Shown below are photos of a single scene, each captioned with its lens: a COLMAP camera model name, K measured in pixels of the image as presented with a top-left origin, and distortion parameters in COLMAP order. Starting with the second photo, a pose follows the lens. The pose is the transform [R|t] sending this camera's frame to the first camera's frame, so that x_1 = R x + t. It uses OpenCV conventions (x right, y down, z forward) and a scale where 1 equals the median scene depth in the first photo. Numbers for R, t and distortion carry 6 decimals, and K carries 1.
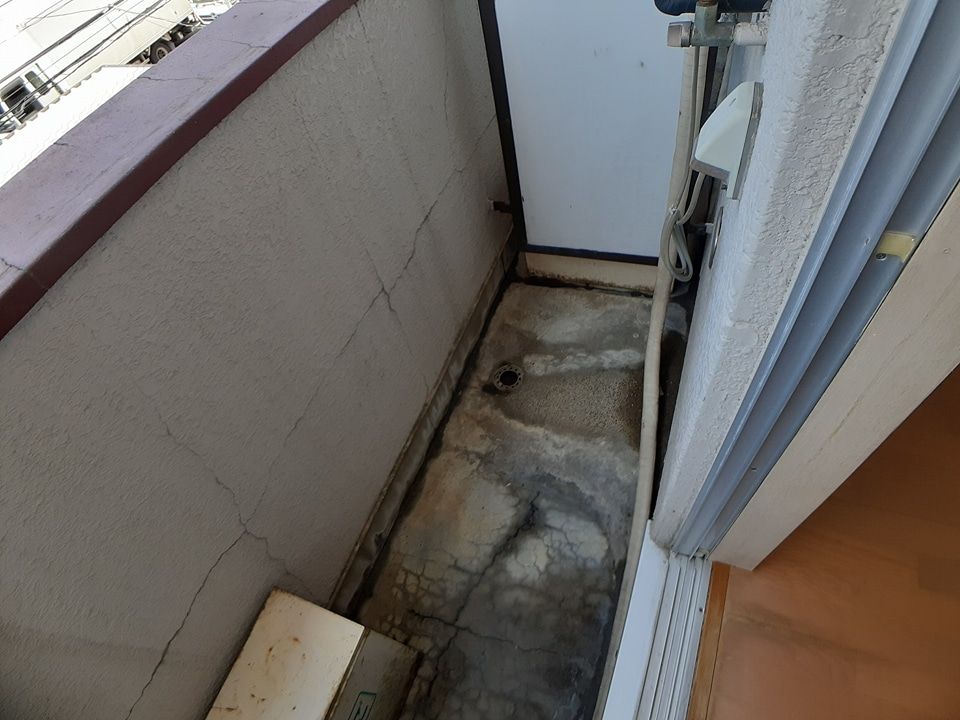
lens RADIAL K [[526.5, 0, 480.8], [0, 526.5, 348.8], [0, 0, 1]] dist [-0.067086, 0.001262]
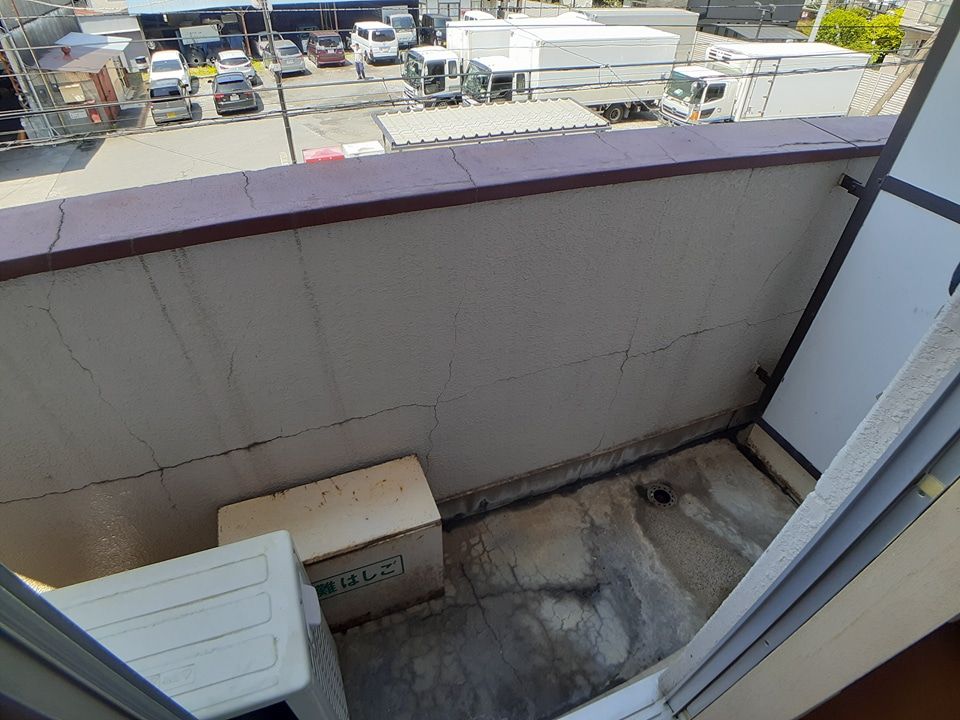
lens RADIAL K [[526.5, 0, 480.8], [0, 526.5, 348.8], [0, 0, 1]] dist [-0.067086, 0.001262]
pose [[0.658228, 0.614007, -0.435581, 0.106026], [-0.678482, 0.734547, 0.010149, 0.091221], [0.326186, 0.288854, 0.900092, -0.202150]]
